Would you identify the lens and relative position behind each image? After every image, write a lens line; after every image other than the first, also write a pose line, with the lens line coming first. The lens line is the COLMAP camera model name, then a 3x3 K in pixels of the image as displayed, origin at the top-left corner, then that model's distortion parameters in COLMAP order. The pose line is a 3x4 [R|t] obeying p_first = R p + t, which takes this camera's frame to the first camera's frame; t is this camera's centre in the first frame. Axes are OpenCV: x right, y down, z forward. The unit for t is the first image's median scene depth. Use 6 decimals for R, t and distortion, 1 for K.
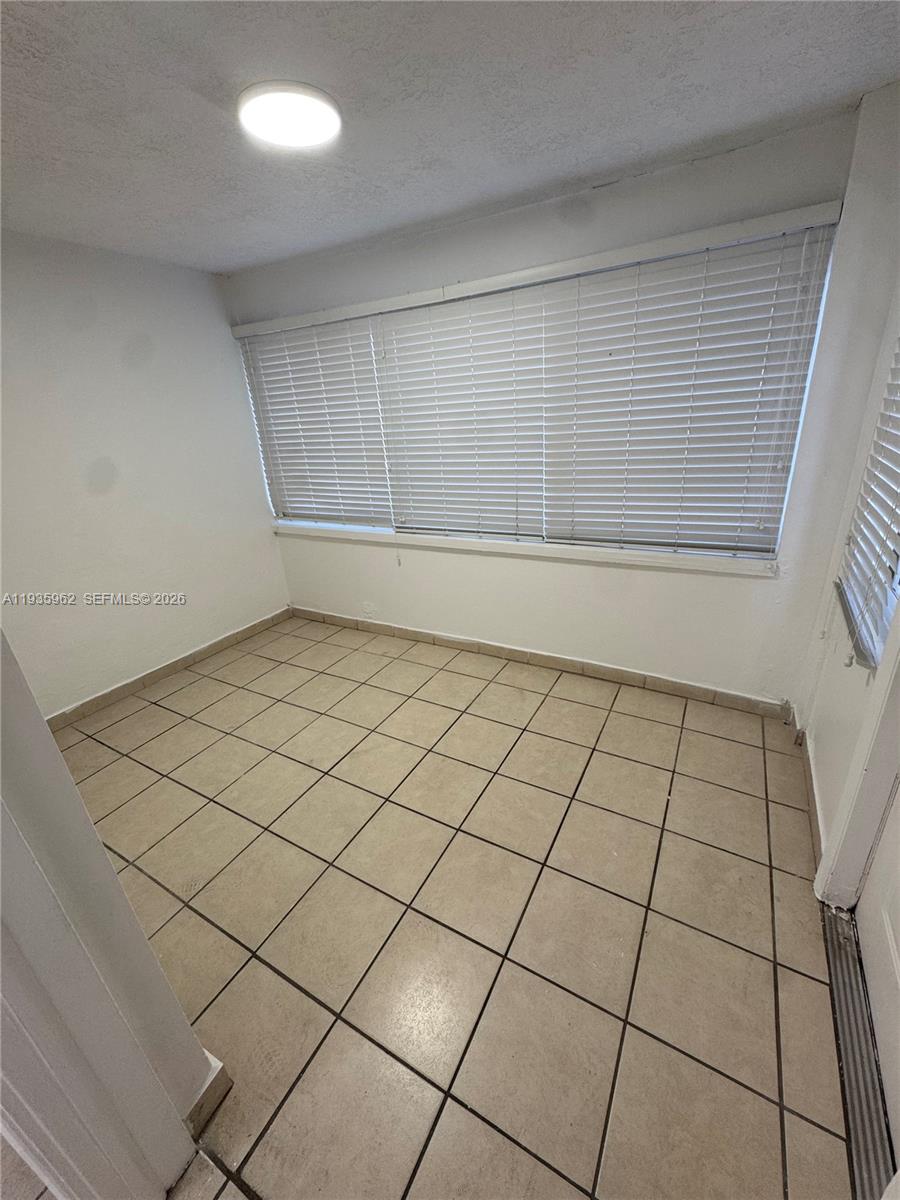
lens RADIAL K [[480.9, 0, 450.4], [0, 480.9, 601.4], [0, 0, 1]] dist [-0.001122, 0.000334]
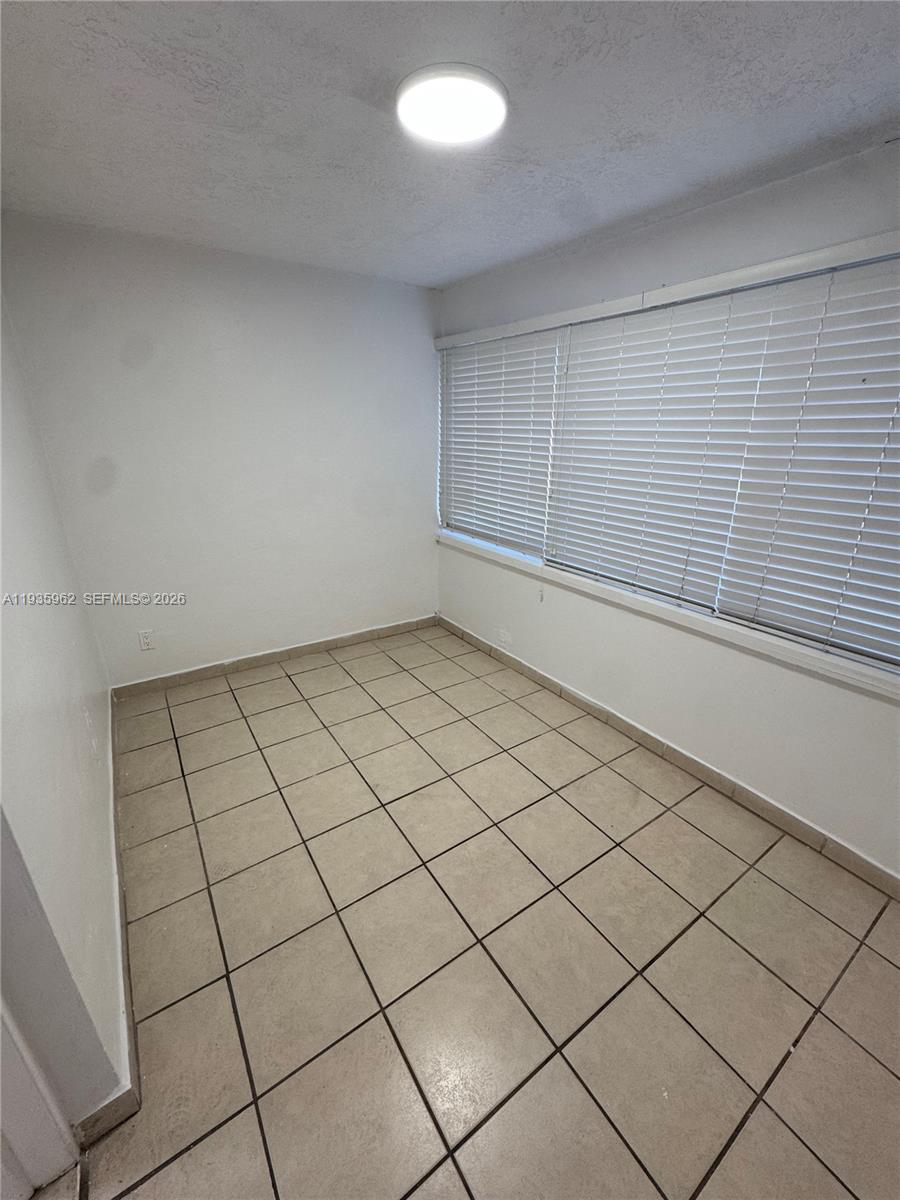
lens RADIAL K [[480.9, 0, 450.4], [0, 480.9, 601.4], [0, 0, 1]] dist [-0.001122, 0.000334]
pose [[0.892872, 0.218795, -0.393583, 0.105082], [-0.226540, 0.973619, 0.027319, -0.065110], [0.389177, 0.064770, 0.918883, 0.112878]]
